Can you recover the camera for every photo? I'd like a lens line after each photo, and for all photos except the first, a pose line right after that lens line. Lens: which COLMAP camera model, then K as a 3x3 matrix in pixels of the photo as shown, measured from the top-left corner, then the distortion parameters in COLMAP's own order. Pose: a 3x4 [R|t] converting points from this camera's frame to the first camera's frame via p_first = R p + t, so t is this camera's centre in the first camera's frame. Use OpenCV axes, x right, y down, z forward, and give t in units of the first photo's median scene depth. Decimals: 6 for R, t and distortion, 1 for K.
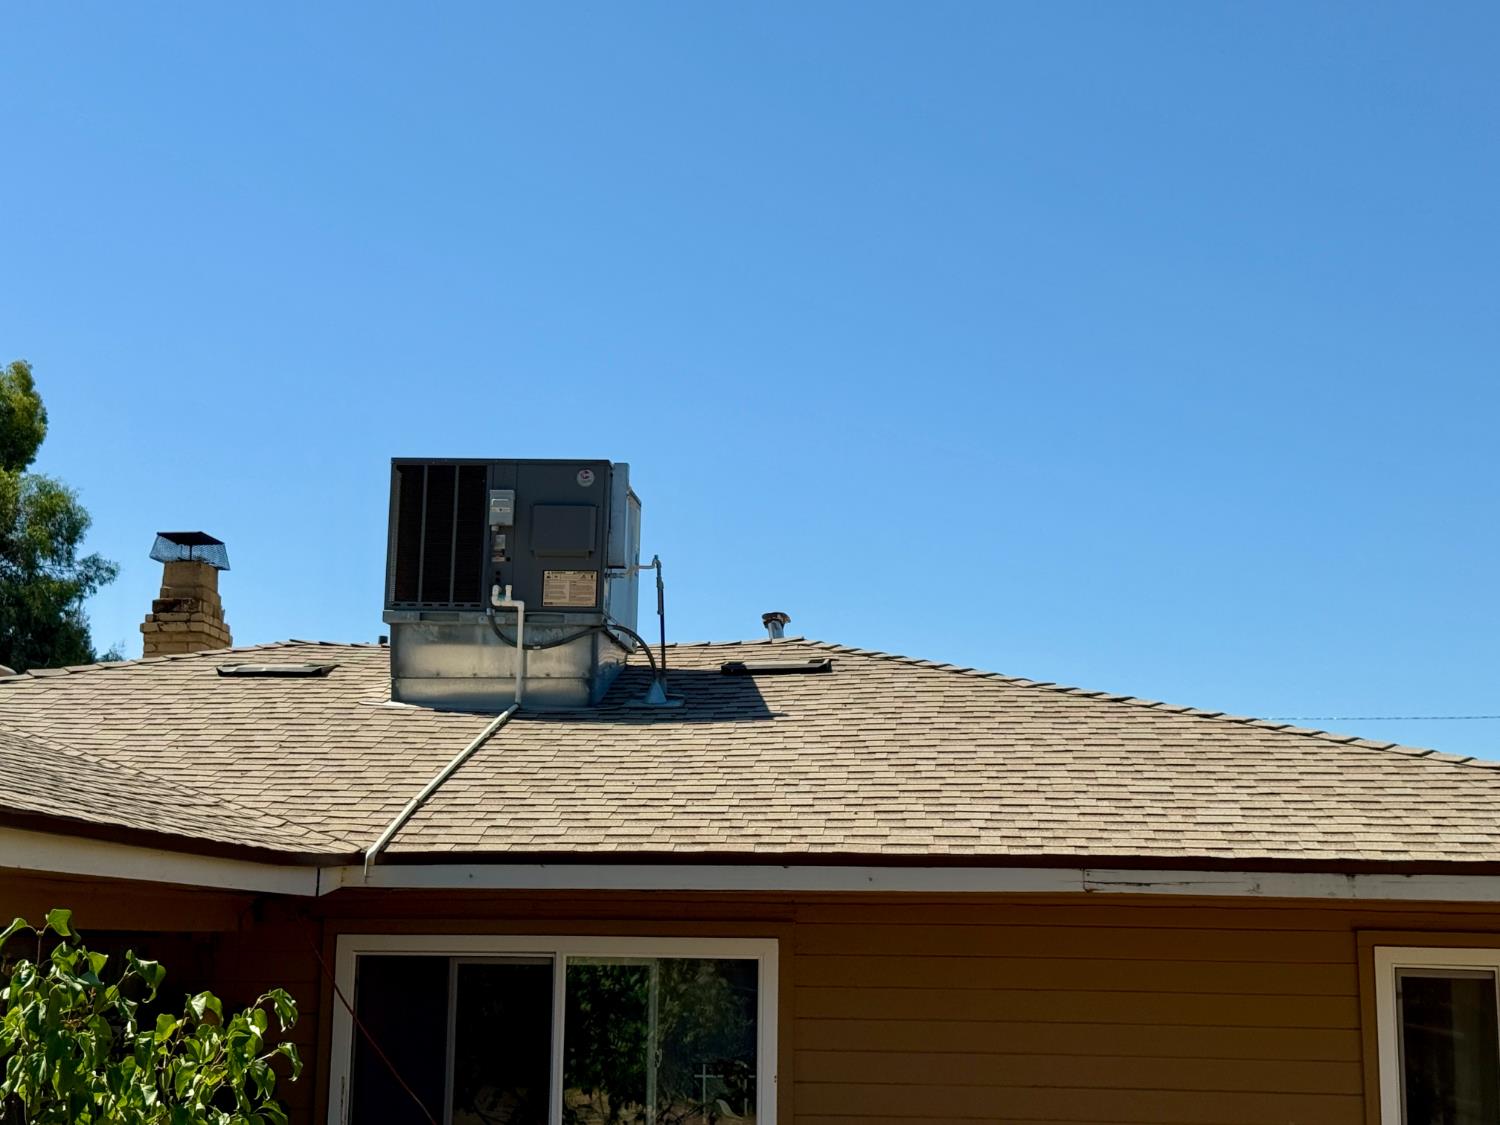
lens RADIAL K [[2317.5, 0, 750.0], [0, 2317.5, 562.5], [0, 0, 1]] dist [0.139254, 0.014245]
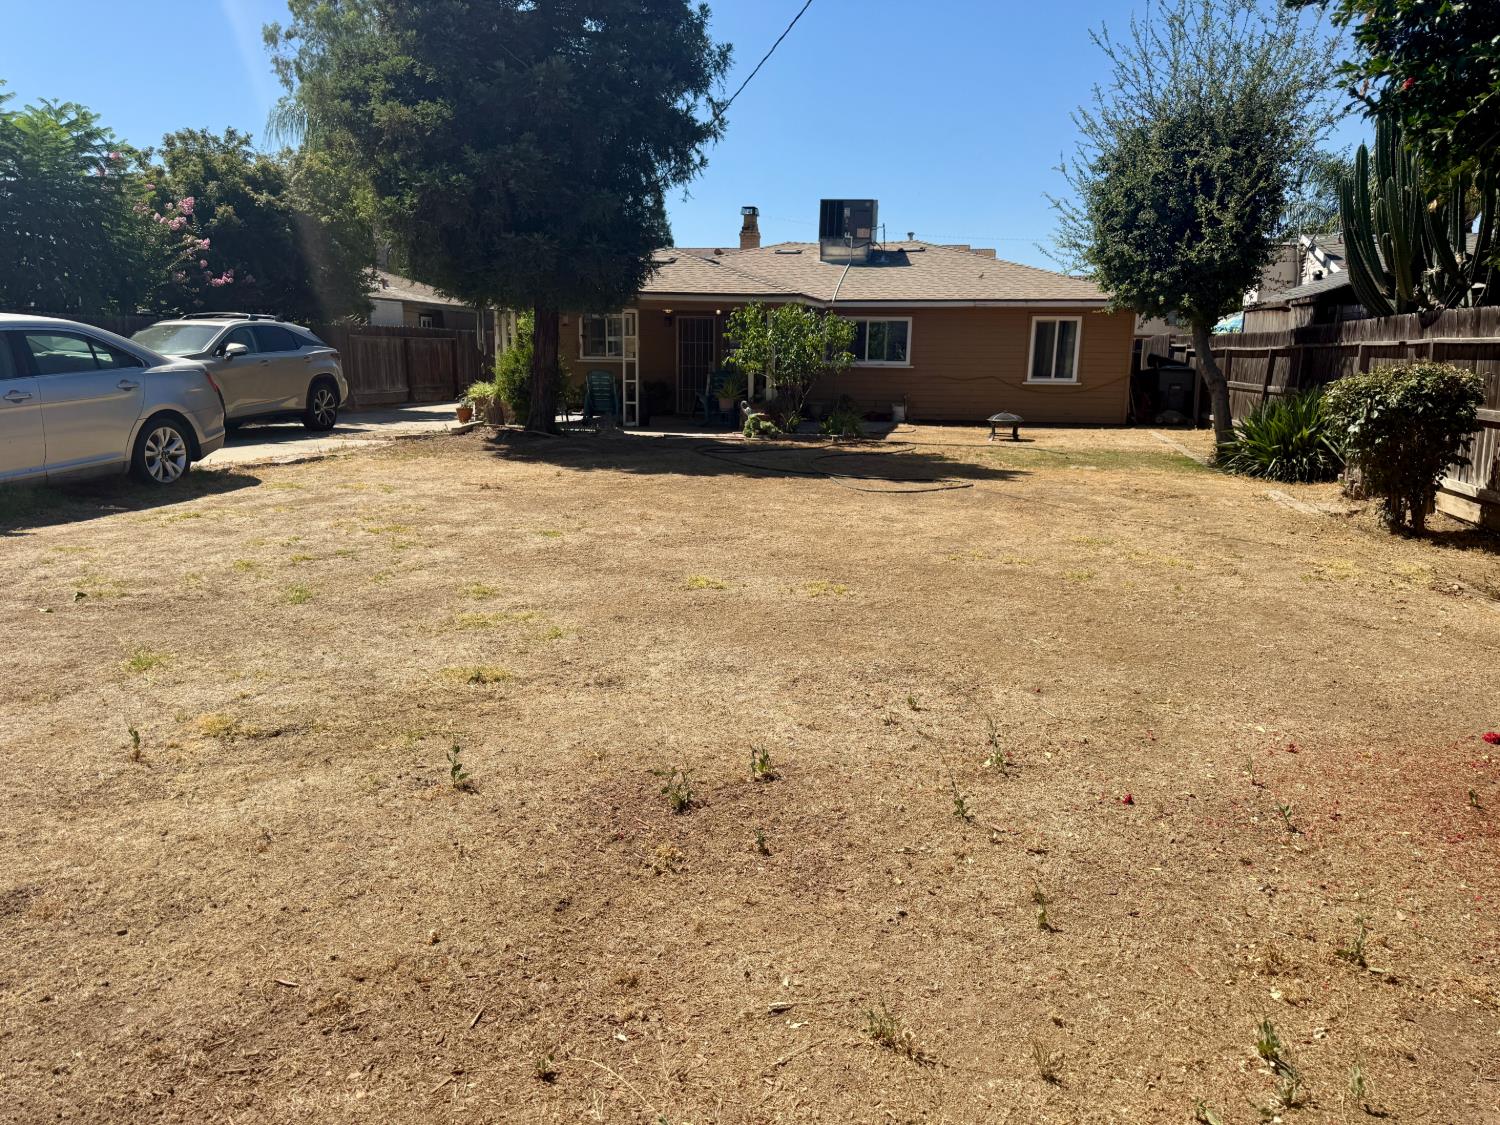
lens RADIAL K [[1045.2, 0, 750.0], [0, 1045.2, 562.5], [0, 0, 1]] dist [0.118138, -0.175036]
pose [[0.993273, 0.024431, -0.113190, -0.050011], [0.019602, 0.927909, 0.372292, -0.151528], [0.114125, -0.372006, 0.921188, -1.013293]]
